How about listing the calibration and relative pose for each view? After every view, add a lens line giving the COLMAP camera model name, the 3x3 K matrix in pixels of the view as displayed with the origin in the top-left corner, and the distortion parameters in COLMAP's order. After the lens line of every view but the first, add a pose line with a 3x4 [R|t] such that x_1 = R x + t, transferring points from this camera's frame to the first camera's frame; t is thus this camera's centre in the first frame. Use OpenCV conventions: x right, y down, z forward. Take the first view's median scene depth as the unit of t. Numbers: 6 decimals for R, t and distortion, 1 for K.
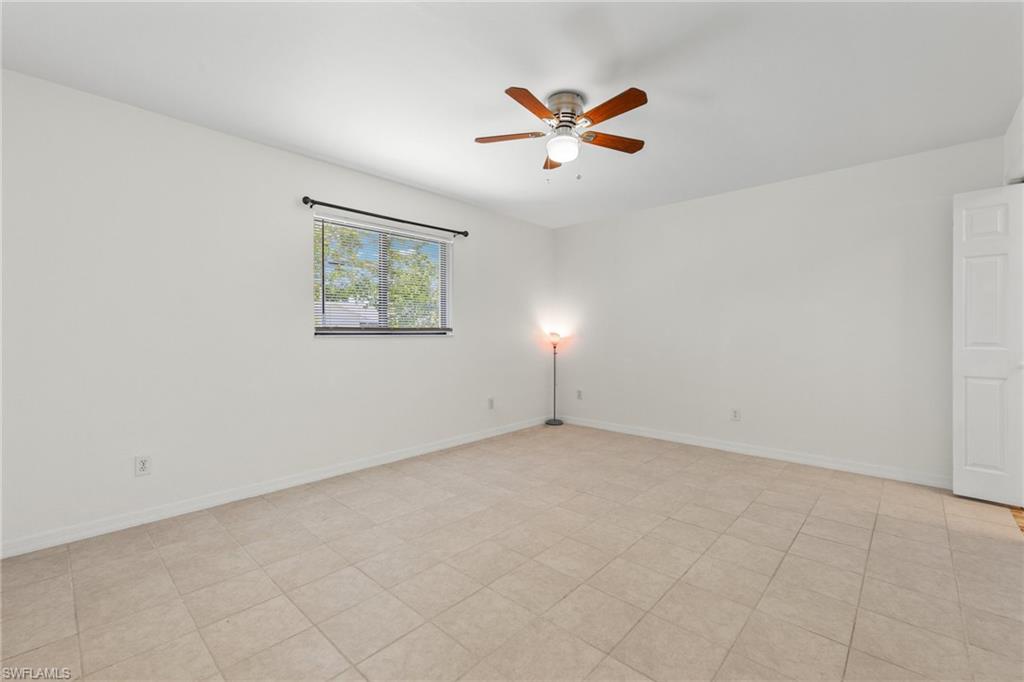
lens RADIAL K [[427.8, 0, 518.0], [0, 427.8, 342.2], [0, 0, 1]] dist [0.012569, -0.001212]
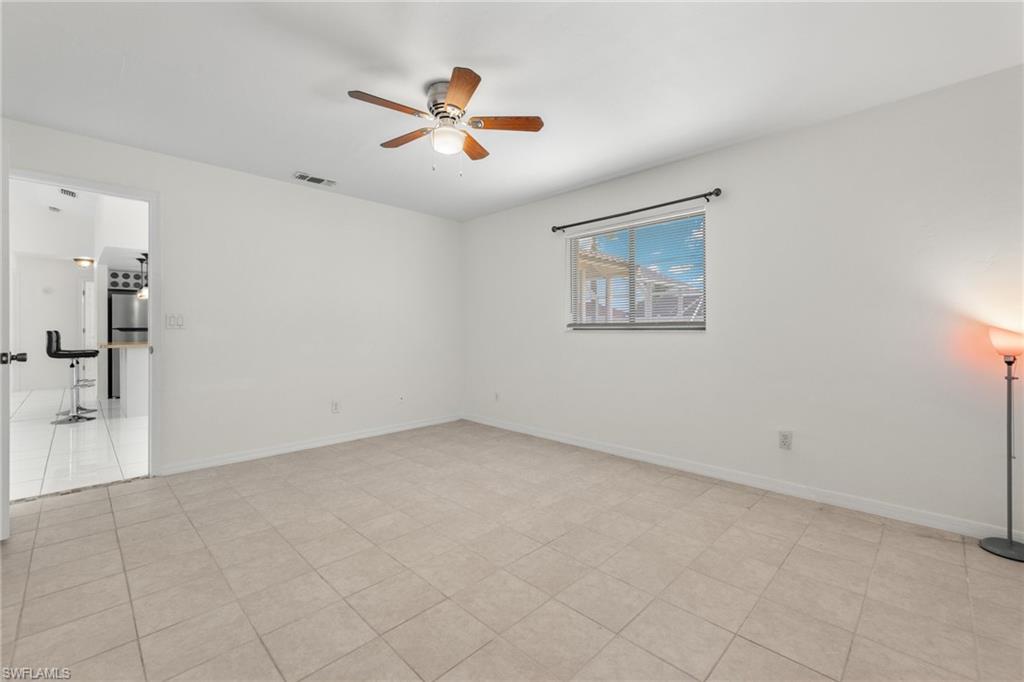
lens RADIAL K [[427.8, 0, 519.0], [0, 427.8, 340.1], [0, 0, 1]] dist [0.012569, -0.001212]
pose [[-0.028398, 0.027378, -0.999222, 0.961117], [-0.018244, 0.999444, 0.027903, -0.023146], [0.999430, 0.019022, -0.027882, 1.054870]]
